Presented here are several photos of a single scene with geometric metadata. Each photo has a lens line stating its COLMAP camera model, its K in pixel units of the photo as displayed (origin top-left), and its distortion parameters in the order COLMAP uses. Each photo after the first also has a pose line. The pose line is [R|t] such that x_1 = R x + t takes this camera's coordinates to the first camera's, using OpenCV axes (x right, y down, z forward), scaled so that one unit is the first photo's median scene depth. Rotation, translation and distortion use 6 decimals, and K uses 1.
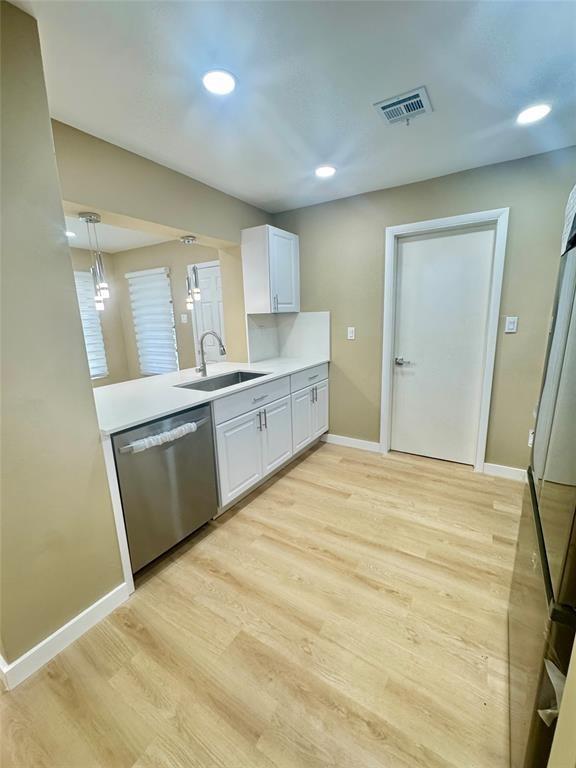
lens RADIAL K [[324.6, 0, 285.7], [0, 324.6, 382.5], [0, 0, 1]] dist [-0.008394, 0.001737]
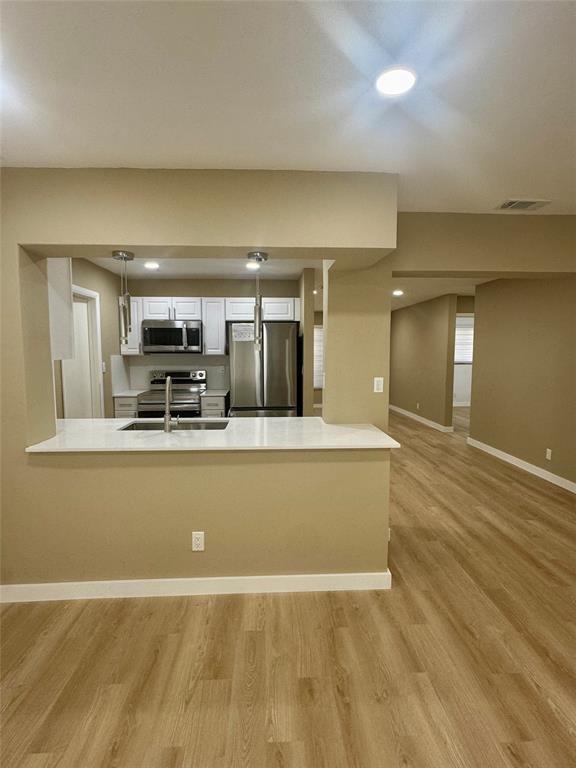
lens RADIAL K [[401.9, 0, 284.8], [0, 401.9, 383.7], [0, 0, 1]] dist [-0.004877, 0.001723]
pose [[-0.574994, -0.037164, 0.817313, -1.203819], [0.192049, 0.964925, 0.178987, -0.252769], [-0.795298, 0.259881, -0.547688, 1.239928]]
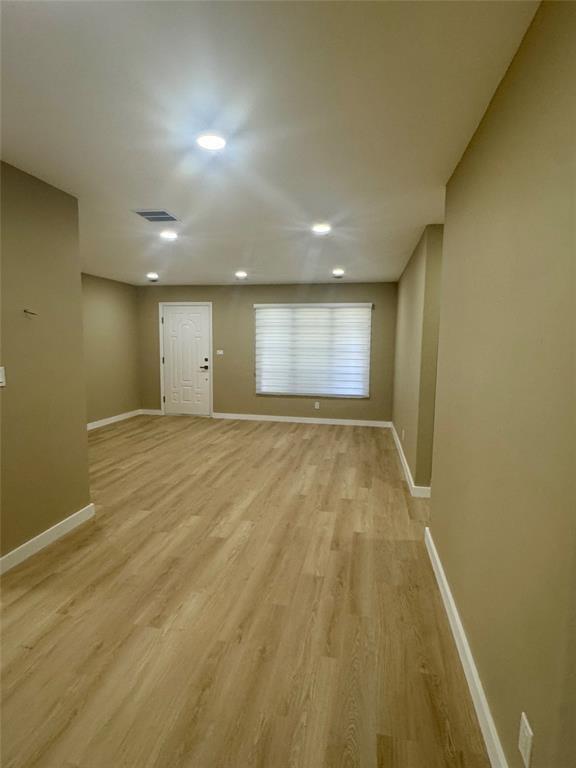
lens RADIAL K [[401.9, 0, 287.8], [0, 401.9, 385.6], [0, 0, 1]] dist [-0.004877, 0.001723]
pose [[-0.359423, -0.073620, 0.930266, -0.769780], [0.197319, 0.968347, 0.152871, 0.053949], [-0.912075, 0.238505, -0.333520, -0.158044]]
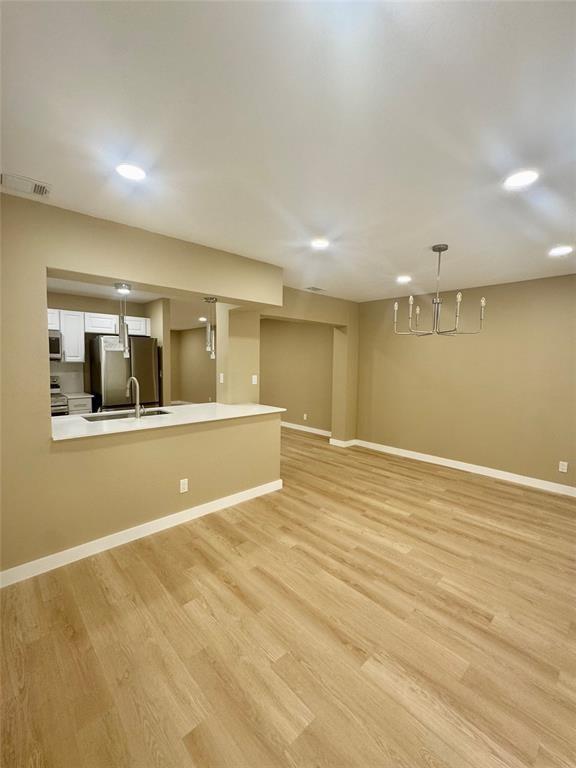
lens RADIAL K [[324.6, 0, 288.8], [0, 324.6, 387.0], [0, 0, 1]] dist [-0.008394, 0.001737]
pose [[-0.968868, 0.000567, 0.247577, -0.987172], [0.070675, 0.959019, 0.274385, -0.373608], [-0.237276, 0.283340, -0.929203, 1.802843]]
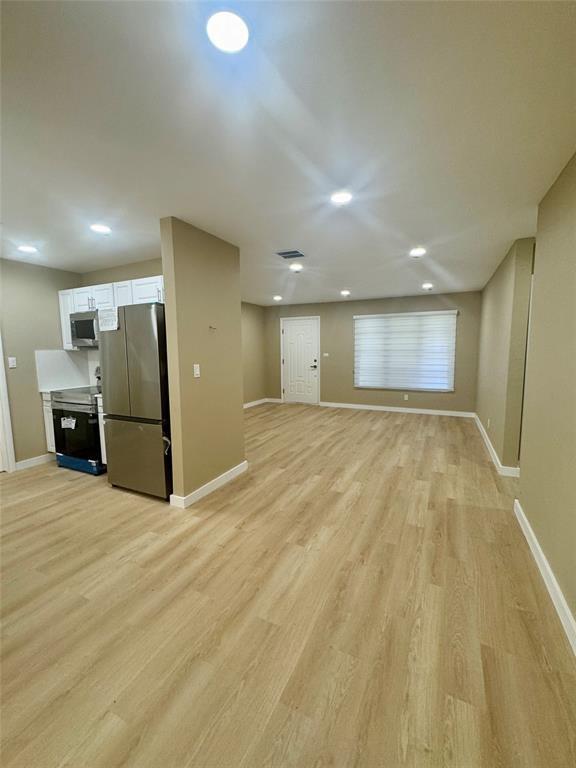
lens RADIAL K [[324.6, 0, 285.8], [0, 324.6, 383.2], [0, 0, 1]] dist [-0.008394, 0.001737]
pose [[-0.105536, -0.075176, 0.991570, -0.829339], [0.225351, 0.969389, 0.097479, 0.047041], [-0.968545, 0.233739, -0.085365, -0.067593]]
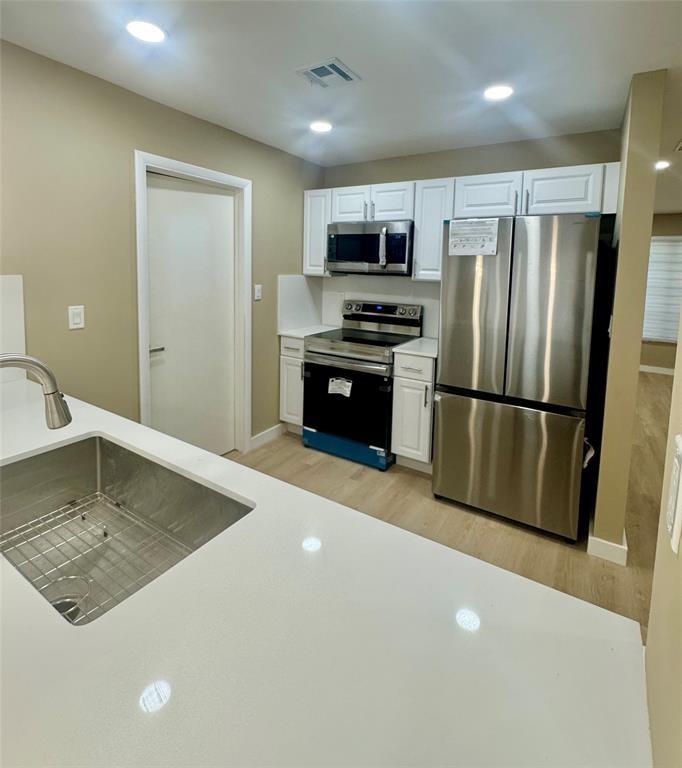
lens RADIAL K [[395.6, 0, 348.7], [0, 395.6, 298.3], [0, 0, 1]] dist [-0.012162, 0.000098]
pose [[-0.012894, -0.047216, 0.998801, -0.506269], [0.183880, 0.981737, 0.048783, -0.151853], [-0.982864, 0.184289, -0.003976, 0.651217]]
